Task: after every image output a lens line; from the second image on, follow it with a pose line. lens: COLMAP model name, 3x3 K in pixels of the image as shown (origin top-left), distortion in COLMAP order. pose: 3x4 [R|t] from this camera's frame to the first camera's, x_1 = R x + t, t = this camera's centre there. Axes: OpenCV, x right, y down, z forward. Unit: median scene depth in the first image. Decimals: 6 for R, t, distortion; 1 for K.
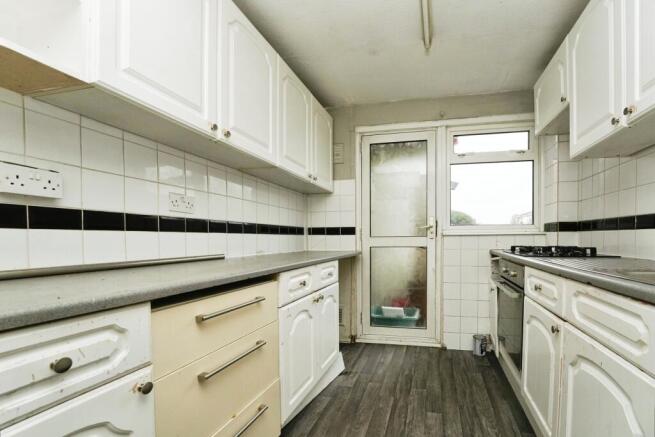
lens RADIAL K [[277.4, 0, 327.4], [0, 277.4, 237.1], [0, 0, 1]] dist [-0.020422, 0.000001]
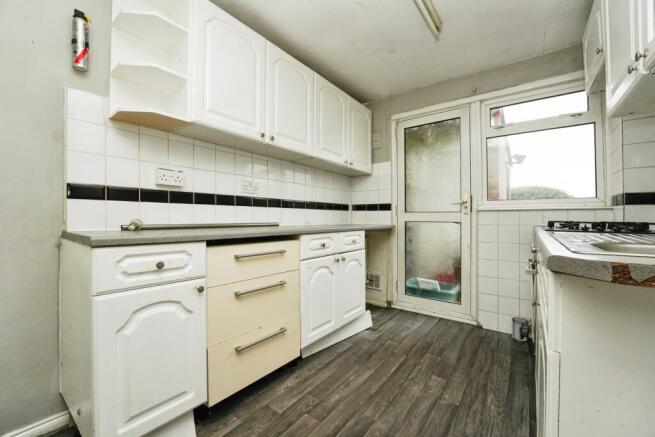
lens RADIAL K [[269.1, 0, 326.0], [0, 269.1, 215.4], [0, 0, 1]] dist [-0.019121, 0.000014]
pose [[0.898374, 0.006367, -0.439184, 0.370337], [-0.016135, 0.999698, -0.018511, 0.039117], [0.438934, 0.023716, 0.898206, -0.100353]]
